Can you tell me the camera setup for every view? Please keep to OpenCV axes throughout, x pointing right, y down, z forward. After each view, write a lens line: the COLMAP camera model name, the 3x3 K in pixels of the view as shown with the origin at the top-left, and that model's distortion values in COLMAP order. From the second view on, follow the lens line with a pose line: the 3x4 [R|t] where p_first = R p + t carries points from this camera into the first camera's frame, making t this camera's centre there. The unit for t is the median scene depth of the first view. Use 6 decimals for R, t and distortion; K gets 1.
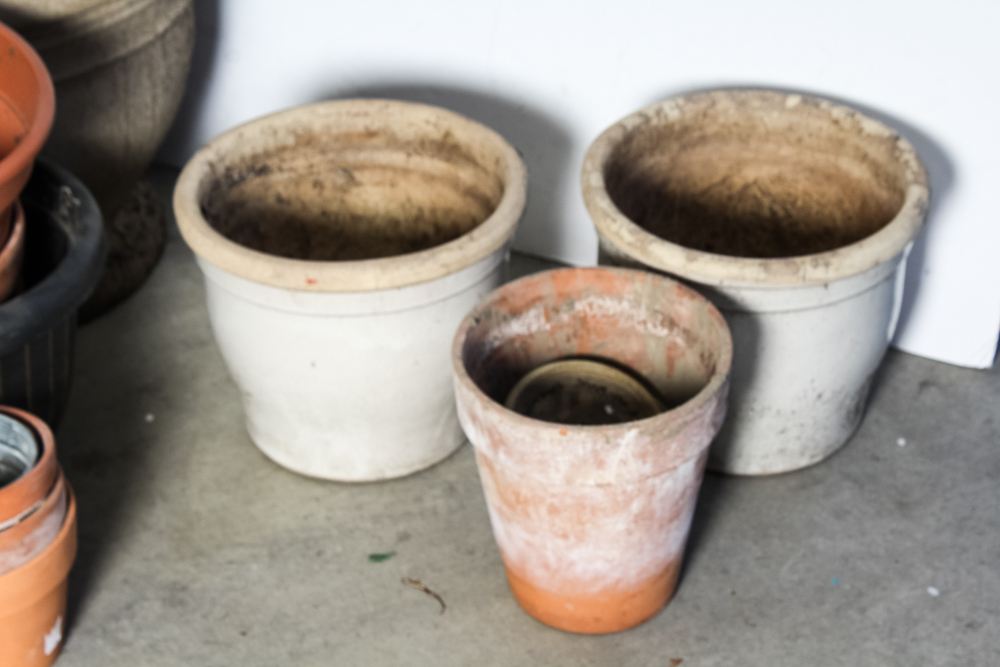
lens RADIAL K [[2352.6, 0, 500.0], [0, 2352.6, 333.5], [0, 0, 1]] dist [0.083084, -0.250496]
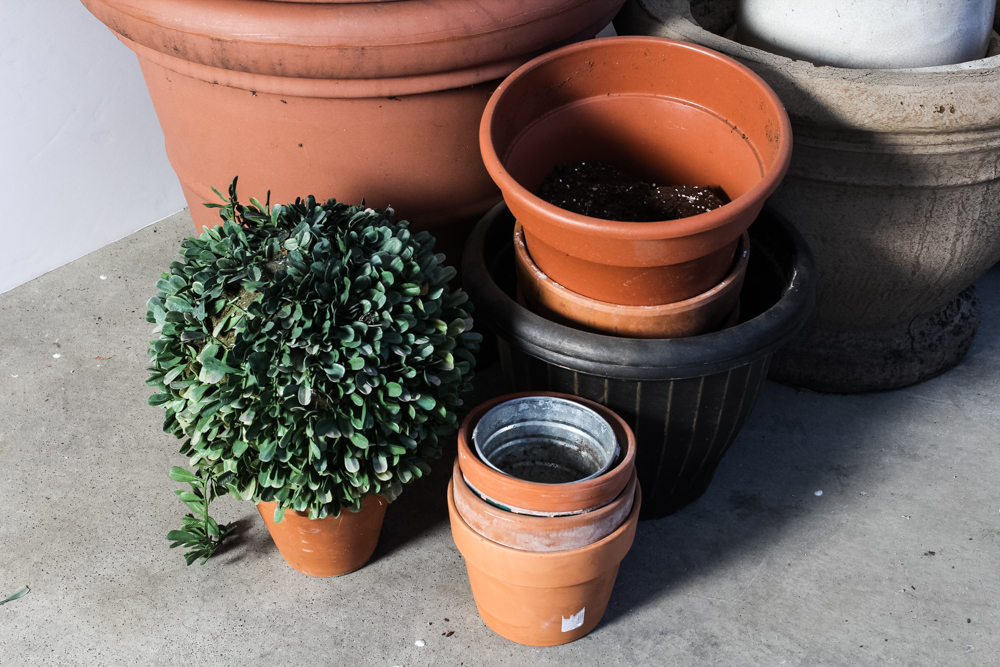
lens RADIAL K [[1544.4, 0, 485.1], [0, 1544.4, 333.9], [0, 0, 1]] dist [-0.029215, 0.106743]
pose [[0.687721, 0.414436, -0.596056, 0.154206], [-0.401259, 0.901226, 0.163653, -0.093105], [0.605005, 0.126625, 0.786089, 0.338463]]
